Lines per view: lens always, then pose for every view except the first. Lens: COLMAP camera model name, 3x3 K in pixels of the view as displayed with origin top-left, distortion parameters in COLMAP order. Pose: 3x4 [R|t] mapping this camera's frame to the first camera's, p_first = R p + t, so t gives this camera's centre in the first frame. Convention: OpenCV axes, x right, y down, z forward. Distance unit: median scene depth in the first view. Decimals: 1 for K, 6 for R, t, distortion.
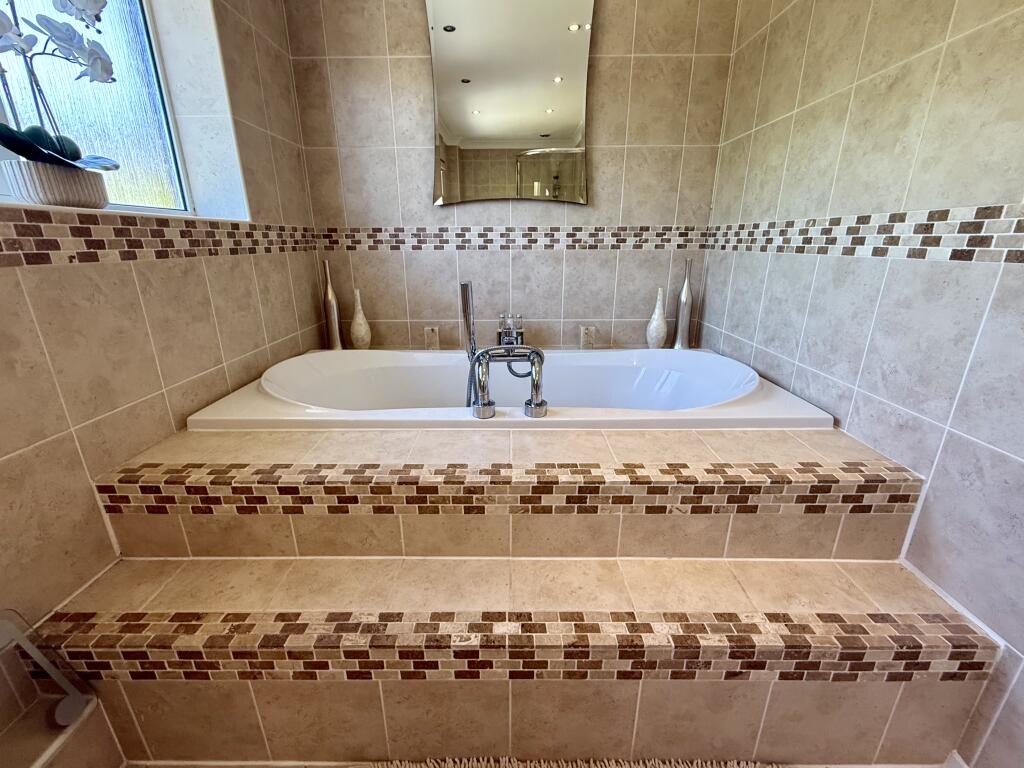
lens RADIAL K [[409.6, 0, 515.2], [0, 409.6, 377.0], [0, 0, 1]] dist [-0.000303, -0.000114]
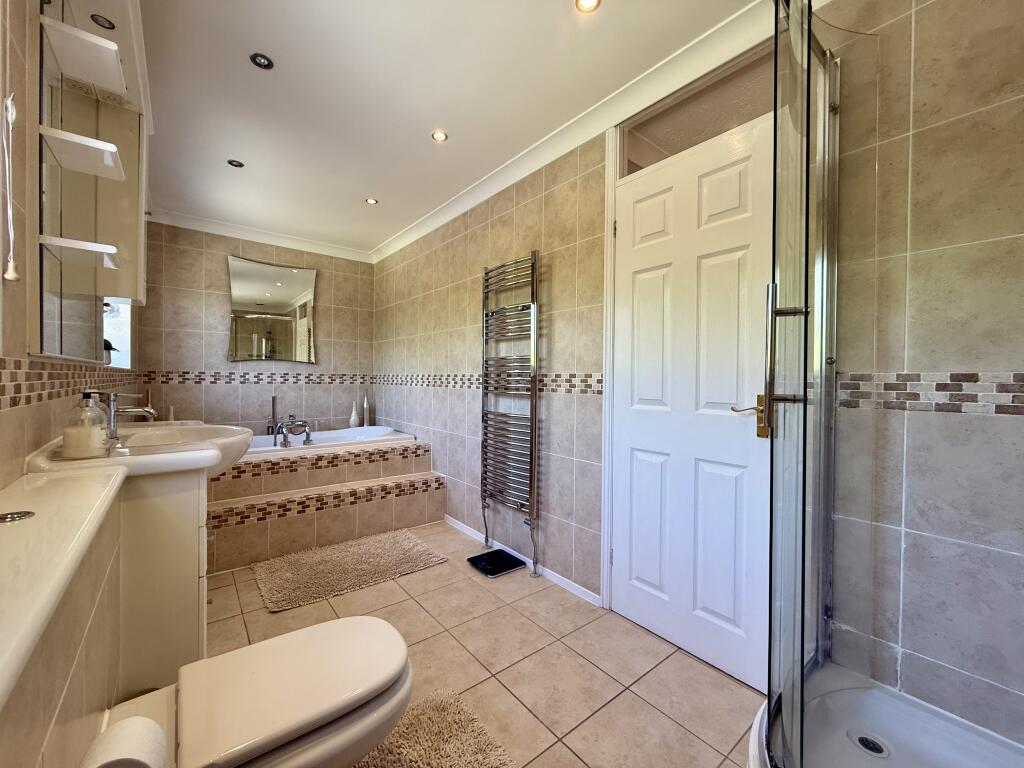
lens RADIAL K [[409.6, 0, 511.2], [0, 409.6, 383.1], [0, 0, 1]] dist [-0.000303, -0.000114]
pose [[0.772521, 0.006917, 0.634951, -0.468485], [0.185392, 0.953917, -0.235951, 0.439754], [-0.607323, 0.299992, 0.735638, -1.390233]]
